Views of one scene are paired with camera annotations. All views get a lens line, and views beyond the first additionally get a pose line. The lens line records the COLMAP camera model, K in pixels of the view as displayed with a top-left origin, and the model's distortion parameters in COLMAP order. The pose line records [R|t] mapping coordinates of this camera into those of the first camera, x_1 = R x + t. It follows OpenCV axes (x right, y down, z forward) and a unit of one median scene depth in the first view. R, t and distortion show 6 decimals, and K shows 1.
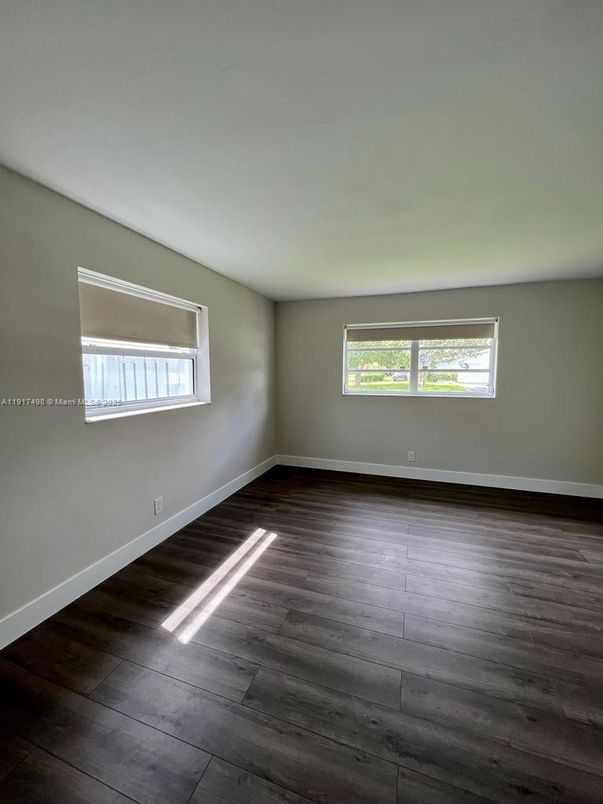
lens RADIAL K [[319.8, 0, 301.8], [0, 319.8, 397.1], [0, 0, 1]] dist [-0.001502, -0.000122]
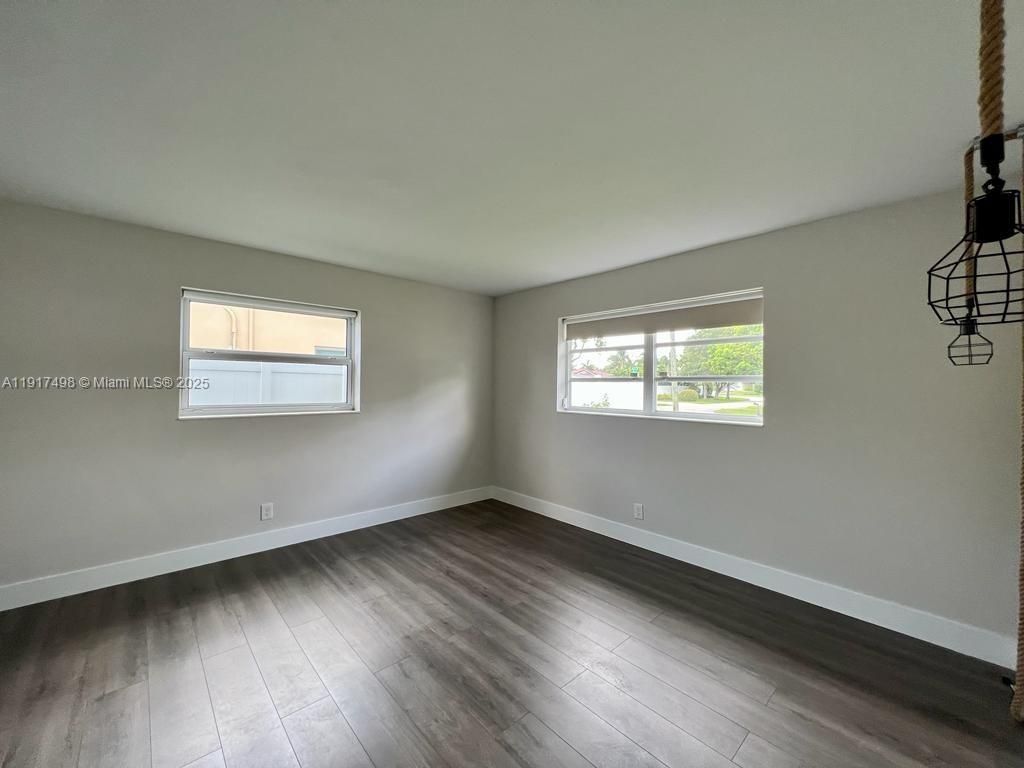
lens RADIAL K [[407.3, 0, 511.7], [0, 407.3, 383.1], [0, 0, 1]] dist [-0.001502, -0.000122]
pose [[0.882513, 0.005357, -0.470257, 0.574451], [-0.046746, 0.995982, -0.076382, 0.003396], [0.467958, 0.089391, 0.879218, 0.153195]]
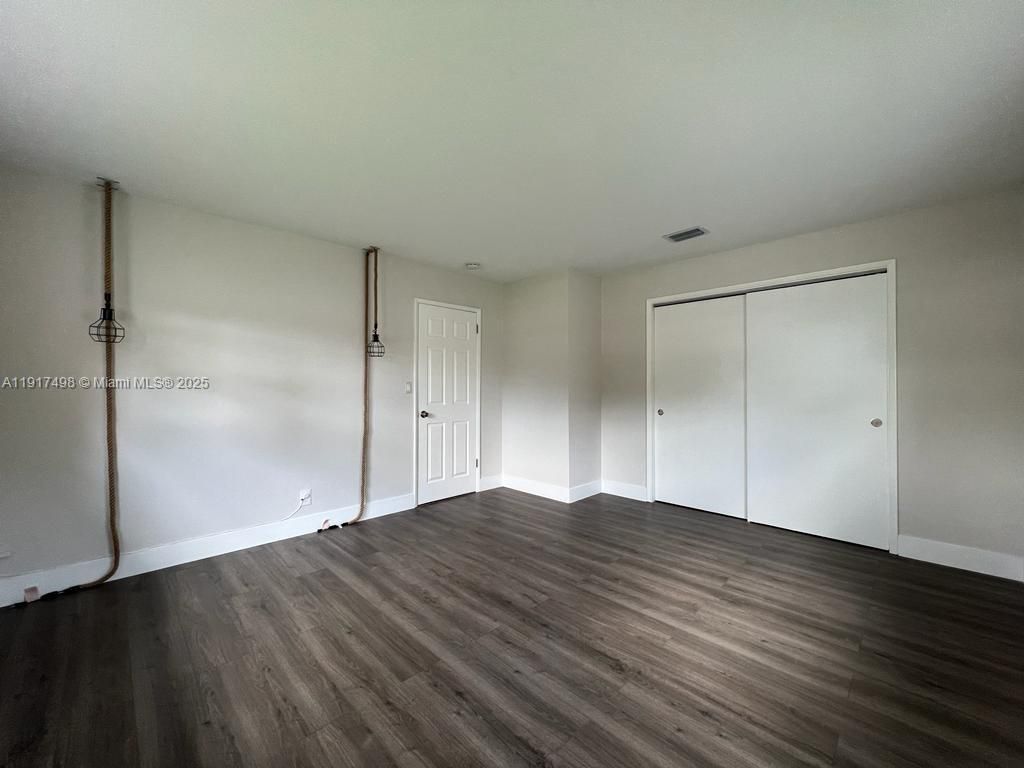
lens RADIAL K [[407.3, 0, 511.7], [0, 407.3, 383.1], [0, 0, 1]] dist [-0.001502, -0.000122]
pose [[-0.901698, 0.003727, 0.432349, -0.036061], [0.033073, 0.997628, 0.060378, -0.032026], [-0.431099, 0.068742, -0.899682, 1.129821]]
